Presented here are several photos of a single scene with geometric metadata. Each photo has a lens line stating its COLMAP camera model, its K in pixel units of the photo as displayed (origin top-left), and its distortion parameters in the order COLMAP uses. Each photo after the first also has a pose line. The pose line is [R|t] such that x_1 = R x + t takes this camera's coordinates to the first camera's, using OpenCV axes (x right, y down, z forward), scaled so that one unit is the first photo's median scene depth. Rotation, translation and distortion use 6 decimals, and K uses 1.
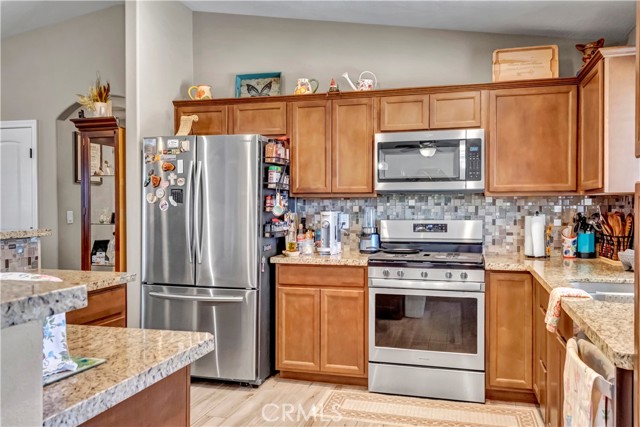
lens RADIAL K [[538.8, 0, 320.0], [0, 538.8, 213.5], [0, 0, 1]] dist [-0.008727, -0.004343]
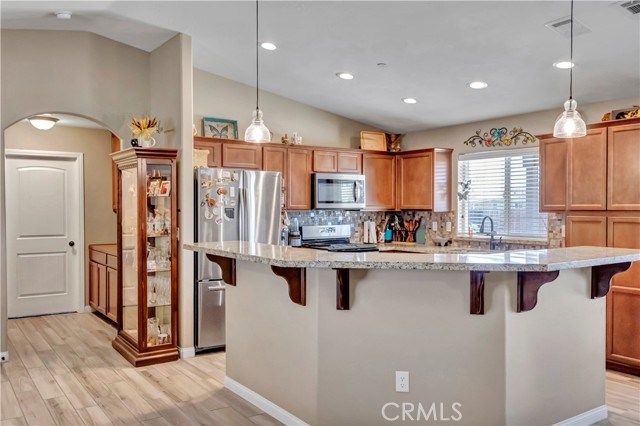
lens RADIAL K [[538.8, 0, 320.0], [0, 538.8, 213.0], [0, 0, 1]] dist [-0.008727, -0.004343]
pose [[0.625252, -0.010855, 0.780348, -1.139449], [0.006901, 0.999941, 0.008380, -0.041128], [-0.780393, 0.000145, 0.625290, -0.030263]]
